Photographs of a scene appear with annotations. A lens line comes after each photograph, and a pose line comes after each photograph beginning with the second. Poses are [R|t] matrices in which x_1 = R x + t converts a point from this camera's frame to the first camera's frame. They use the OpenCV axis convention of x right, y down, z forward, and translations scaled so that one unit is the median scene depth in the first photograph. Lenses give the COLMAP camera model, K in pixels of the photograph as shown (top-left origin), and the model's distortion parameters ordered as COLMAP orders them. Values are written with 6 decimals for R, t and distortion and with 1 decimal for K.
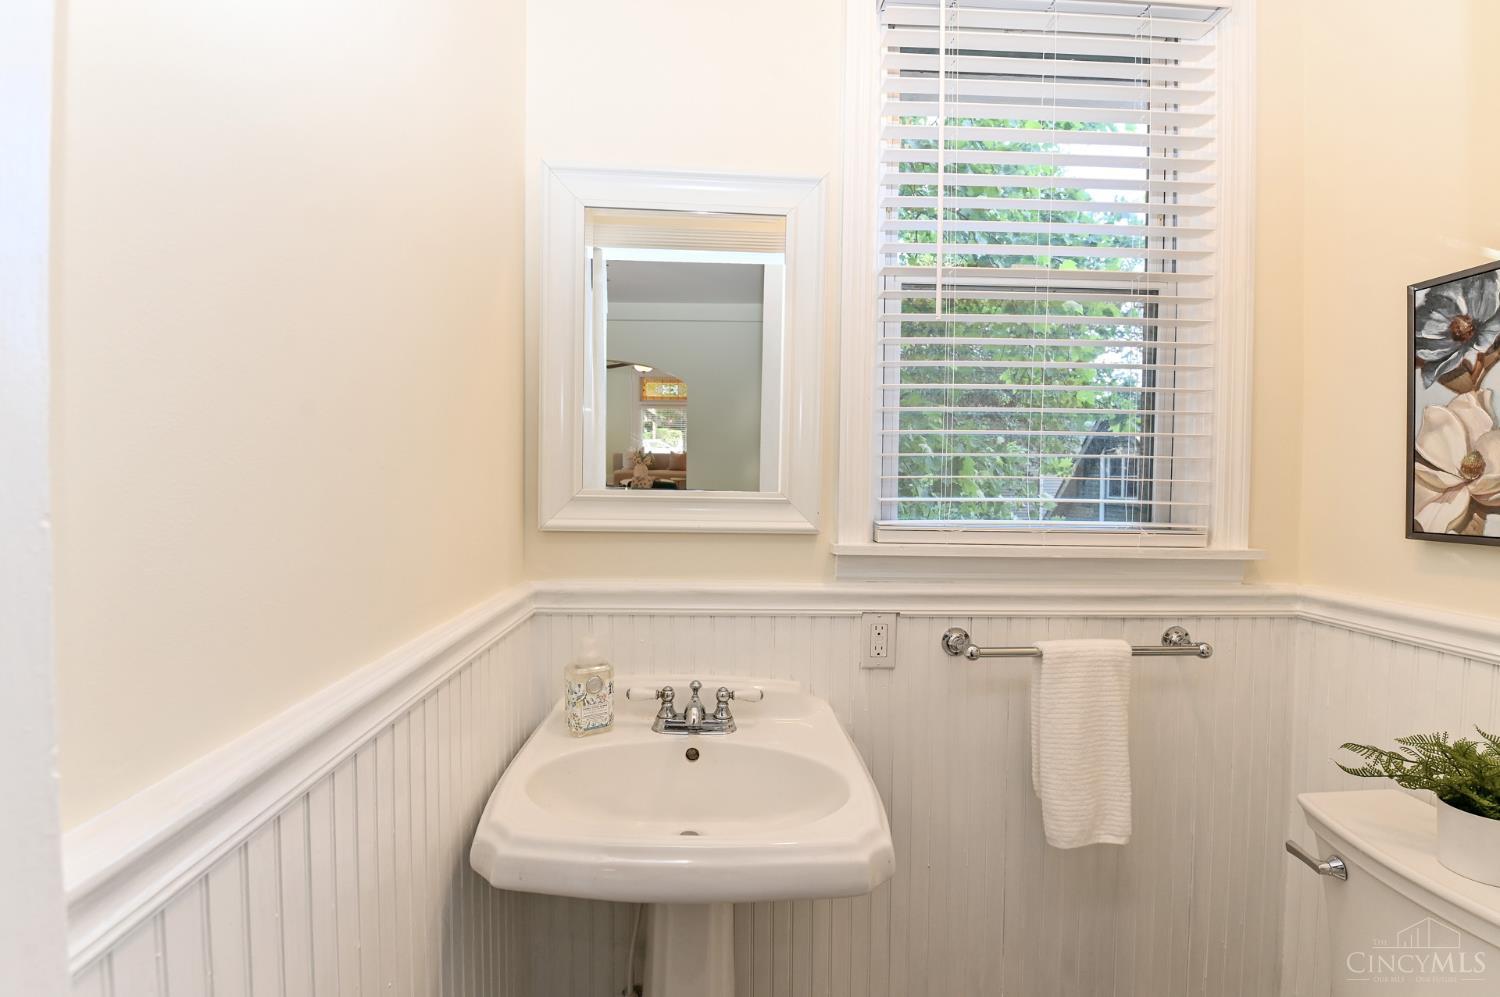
lens RADIAL K [[676.2, 0, 730.7], [0, 676.2, 502.2], [0, 0, 1]] dist [-0.006586, -0.006859]
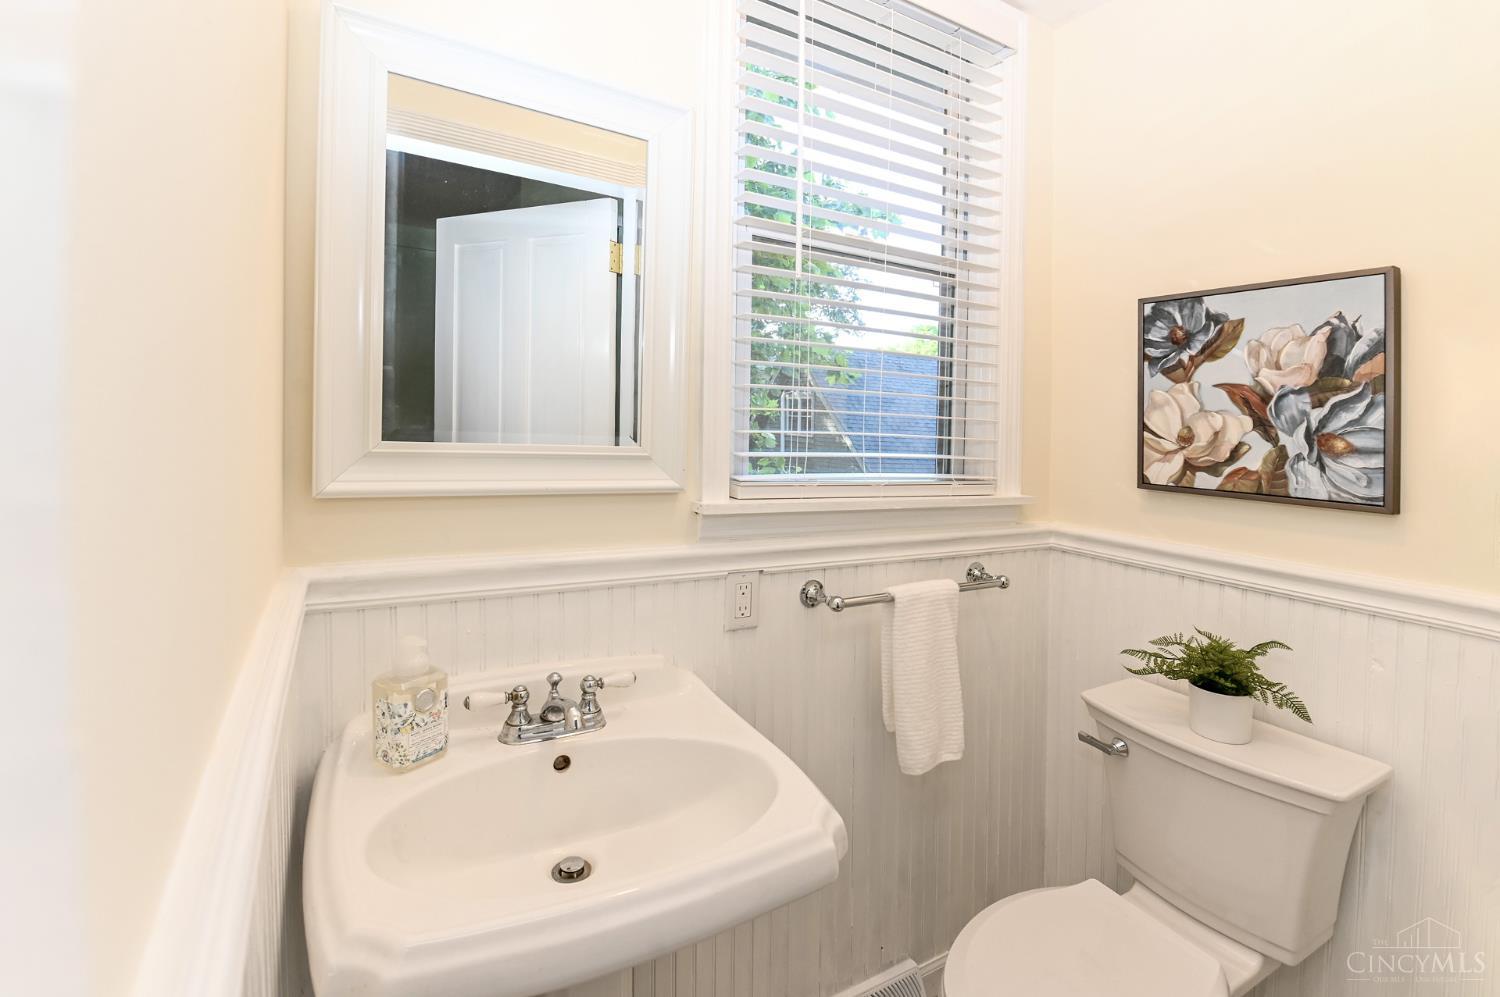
lens RADIAL K [[676.2, 0, 759.0], [0, 676.2, 436.4], [0, 0, 1]] dist [-0.006586, -0.006859]
pose [[0.873762, 0.007231, 0.486299, -0.246486], [-0.010086, 0.999944, 0.003254, -0.036561], [-0.486248, -0.007748, 0.873786, 0.148384]]
